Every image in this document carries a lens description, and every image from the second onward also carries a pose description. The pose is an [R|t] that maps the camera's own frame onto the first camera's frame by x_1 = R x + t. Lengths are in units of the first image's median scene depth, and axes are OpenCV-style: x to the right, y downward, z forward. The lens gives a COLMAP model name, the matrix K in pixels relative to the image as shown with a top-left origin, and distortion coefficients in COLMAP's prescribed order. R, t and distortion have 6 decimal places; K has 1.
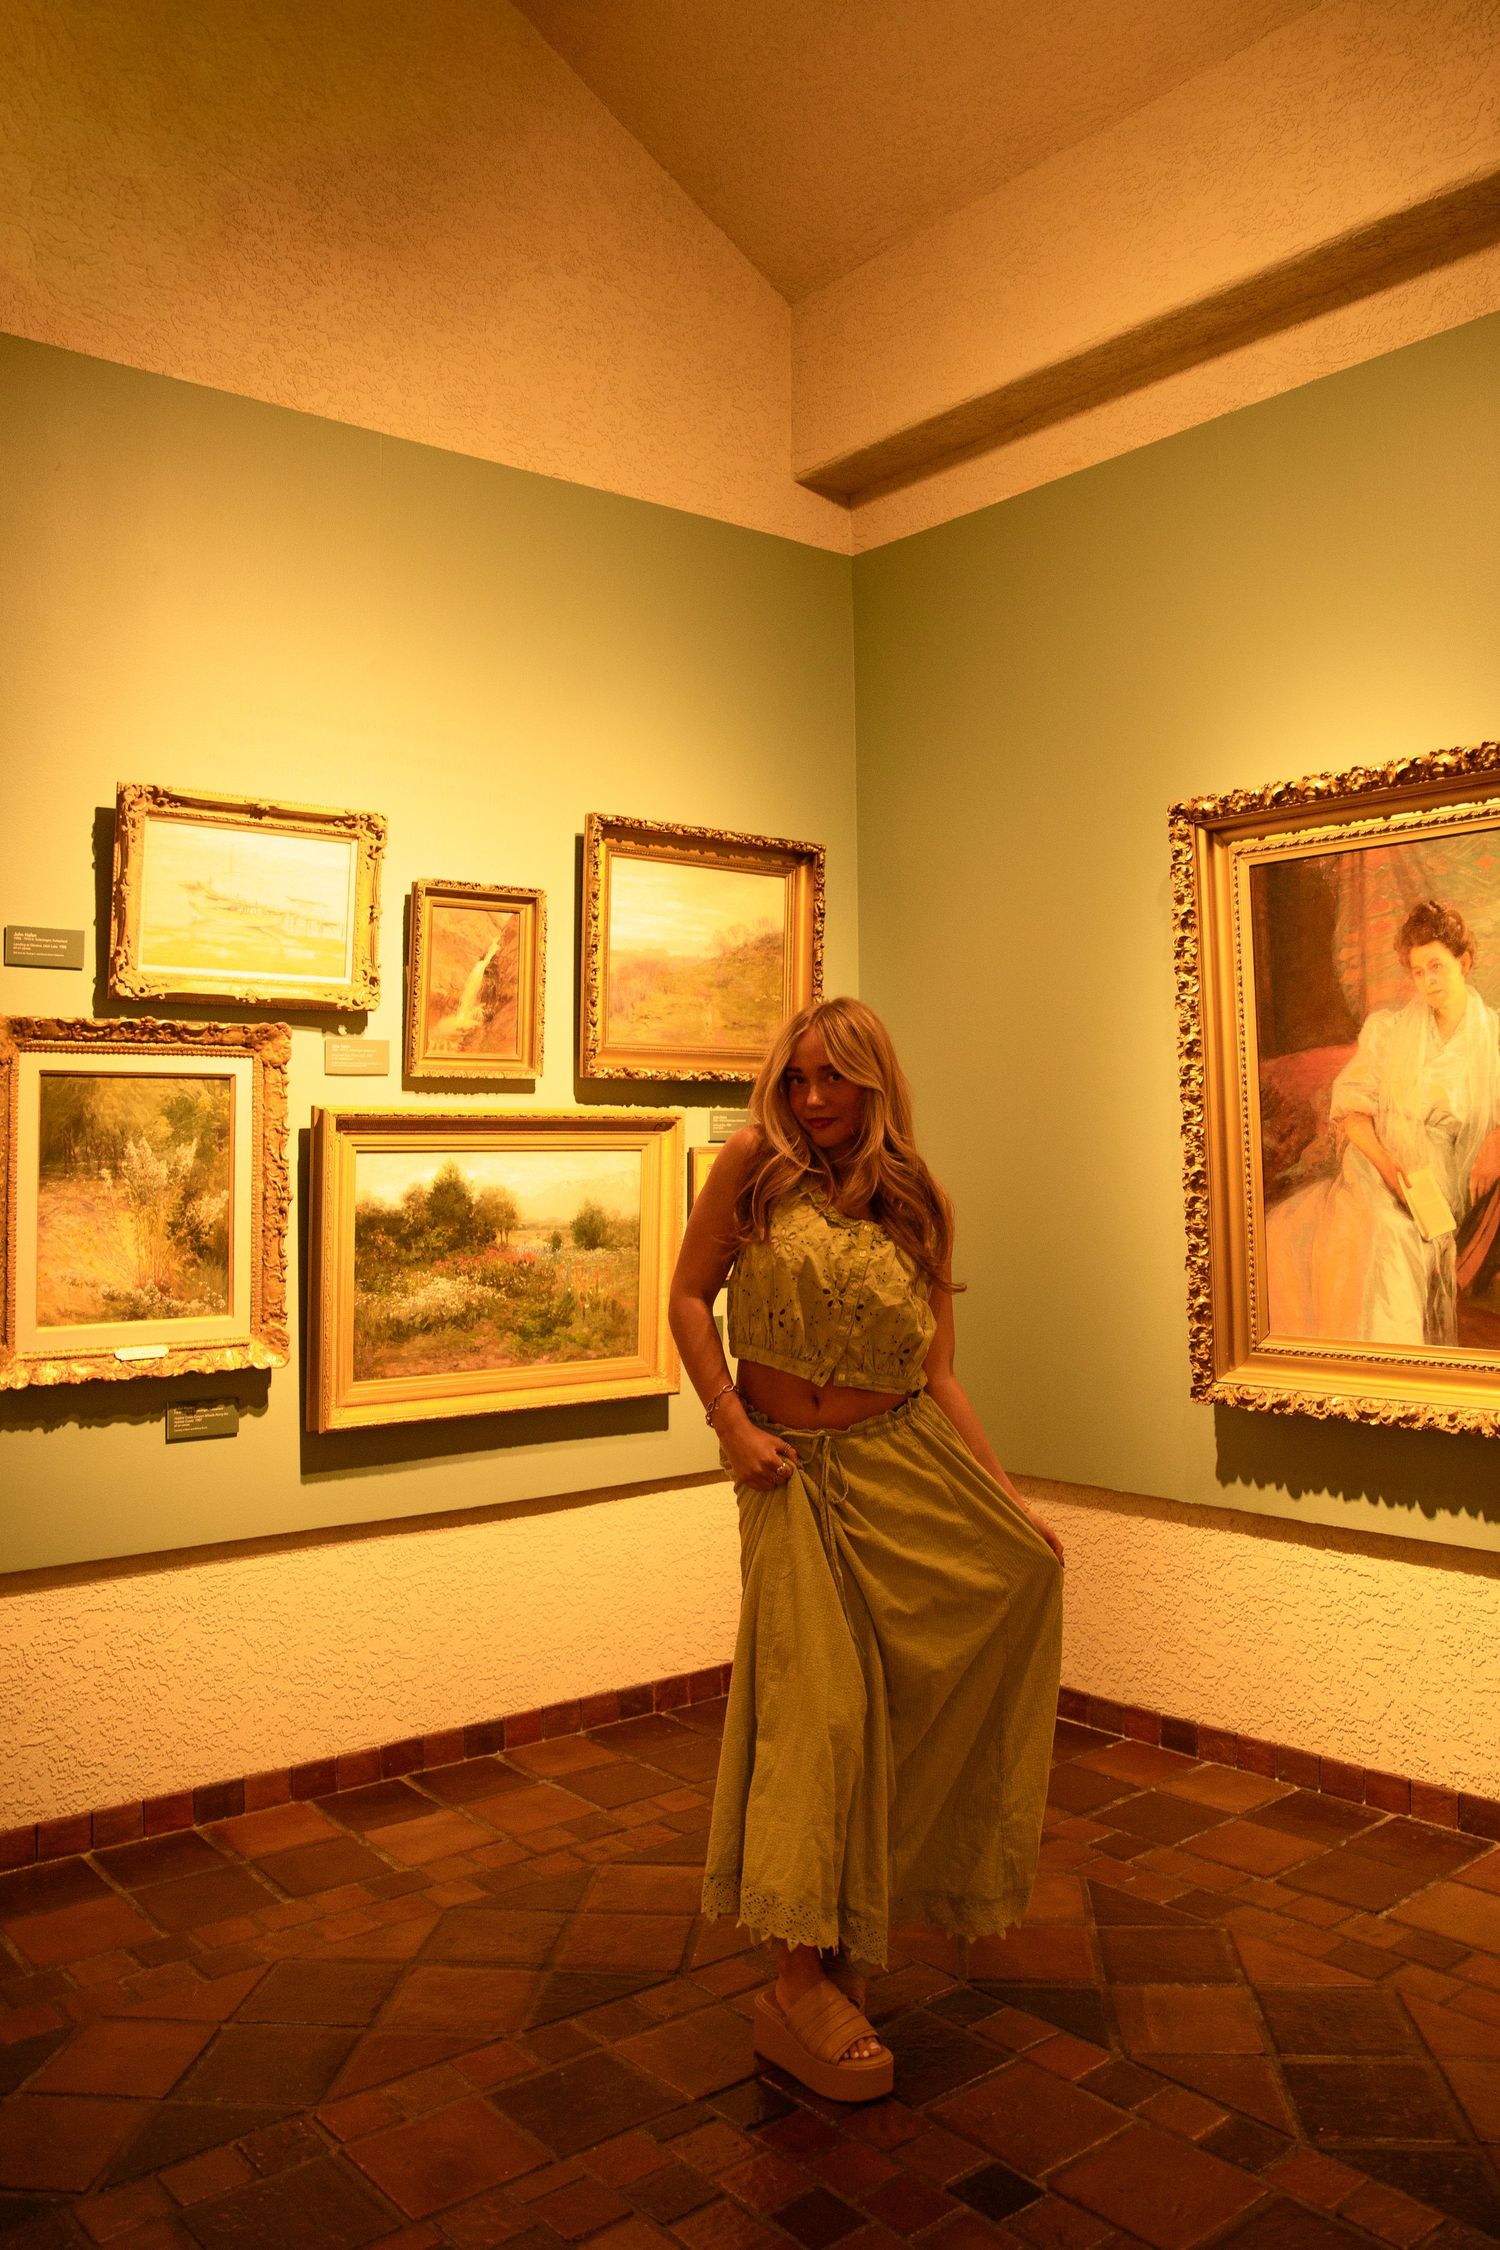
lens RADIAL K [[1809.4, 0, 760.6], [0, 1809.4, 1054.9], [0, 0, 1]] dist [-0.105905, 0.086514]
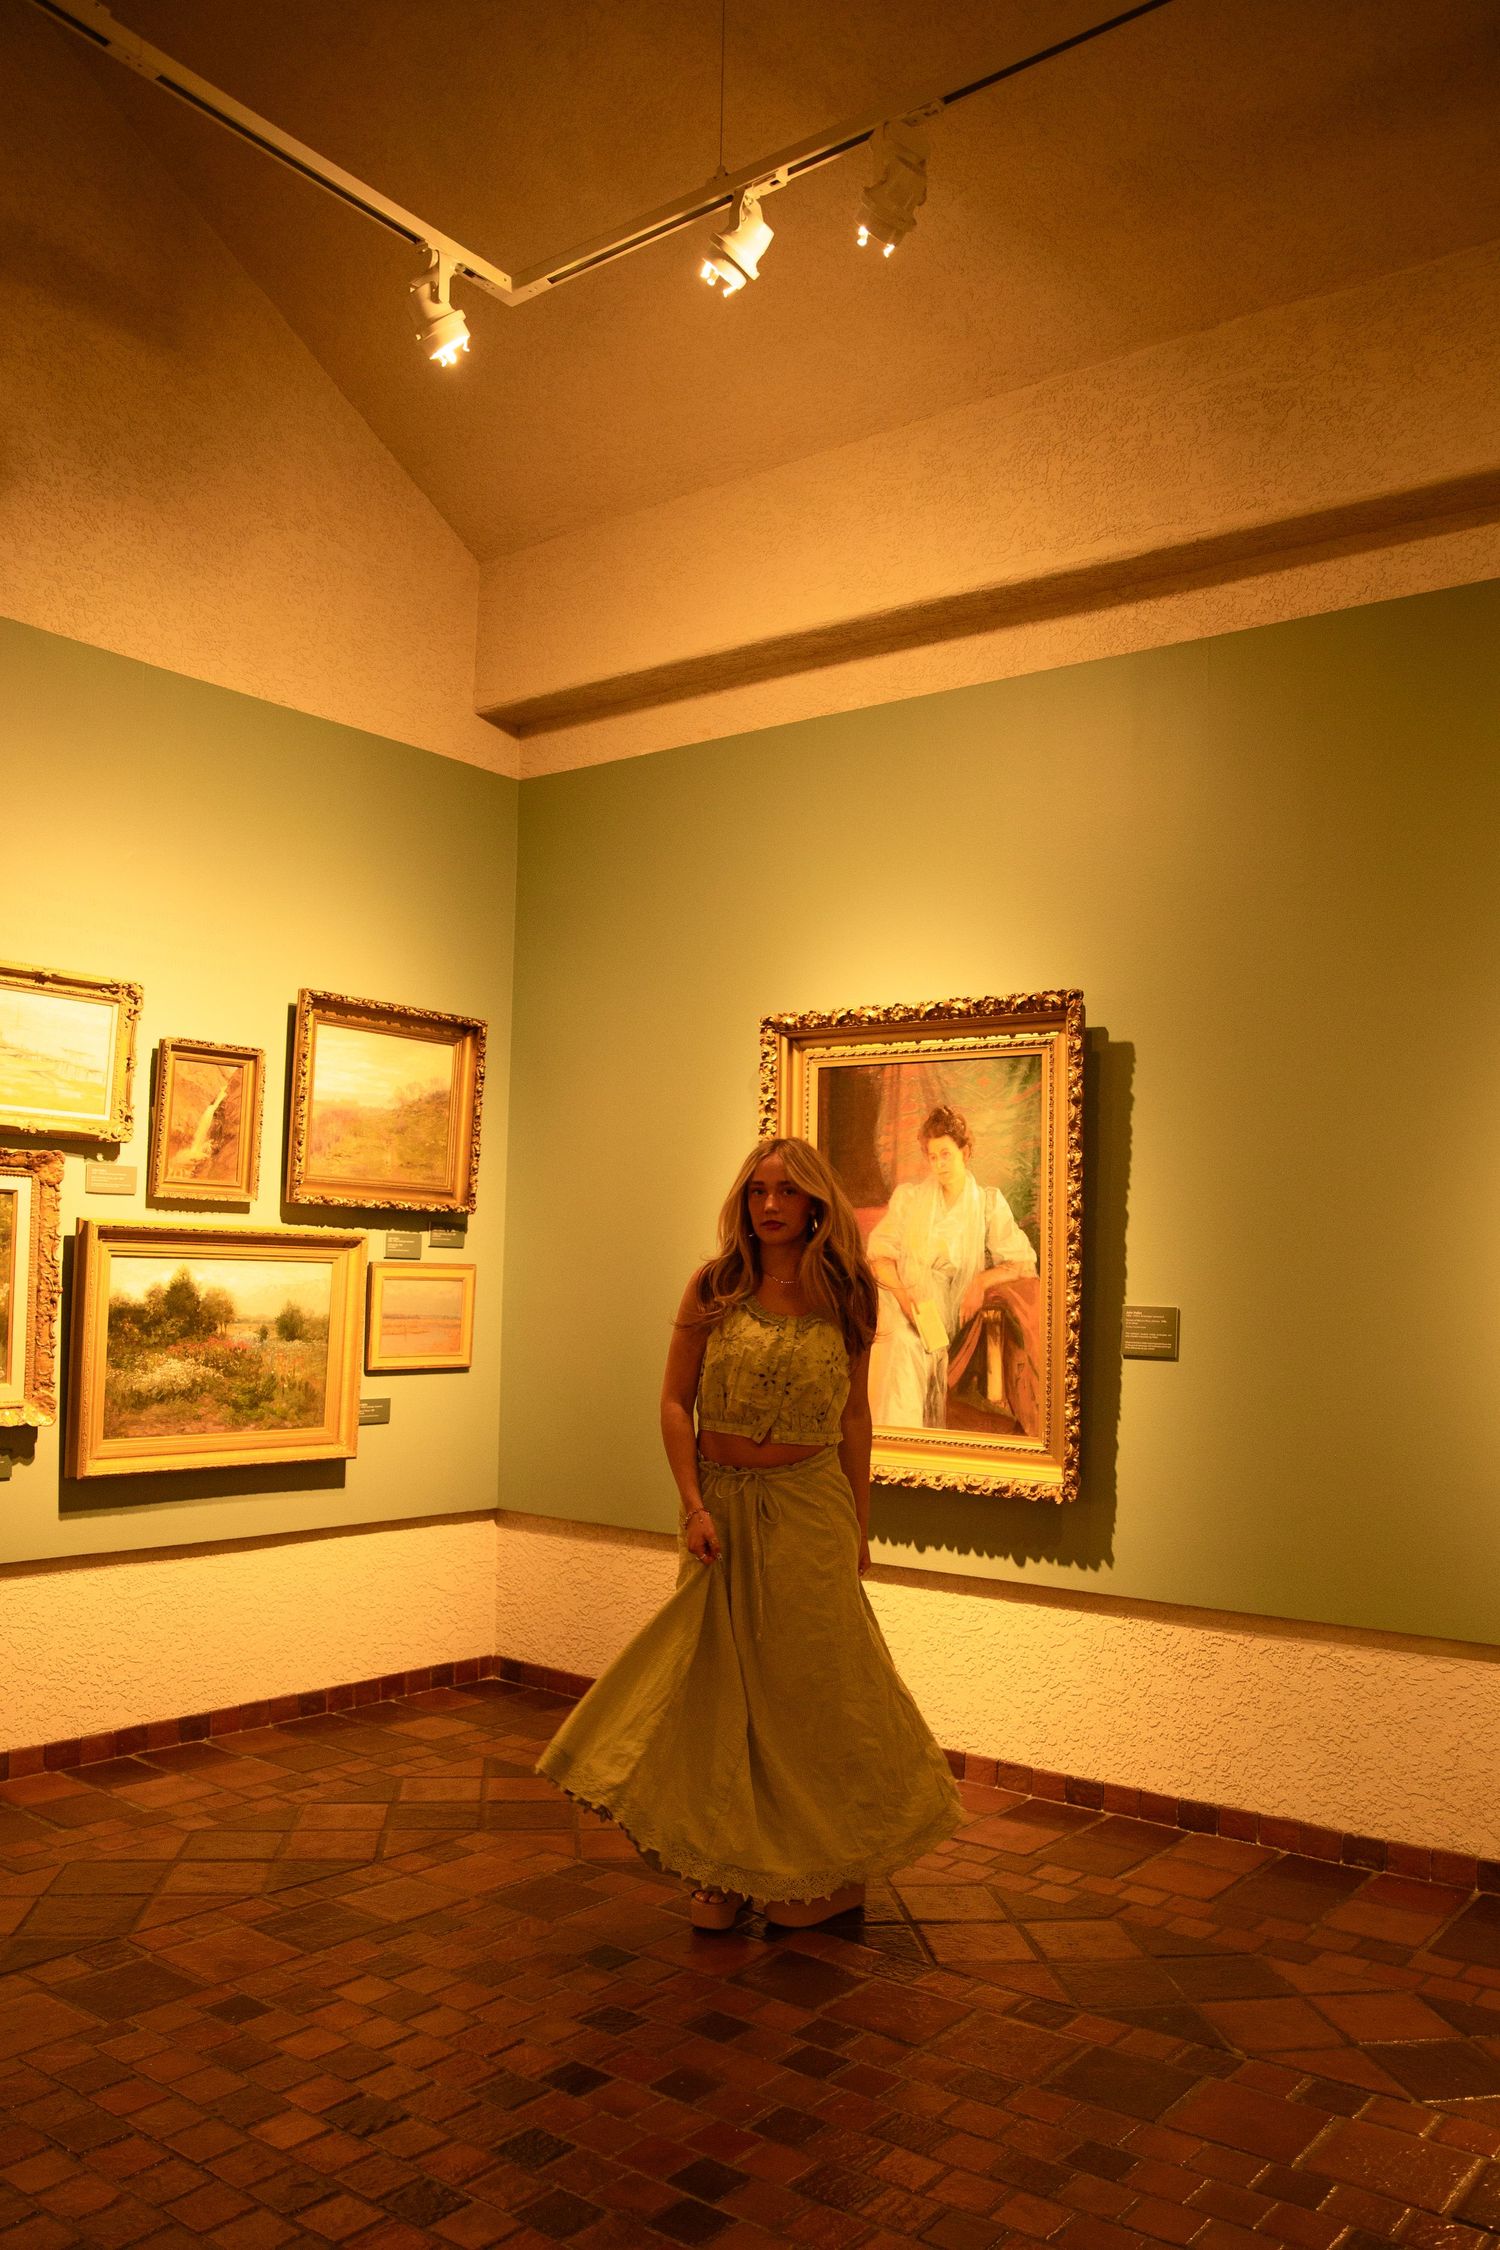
lens RADIAL K [[1758.1, 0, 787.9], [0, 1758.1, 1298.8], [0, 0, 1]] dist [-0.083410, 0.038694]
pose [[0.969970, 0.035548, 0.240613, -0.056469], [-0.051898, 0.996729, 0.061955, -0.014823], [-0.237624, -0.072582, 0.968642, -0.268630]]
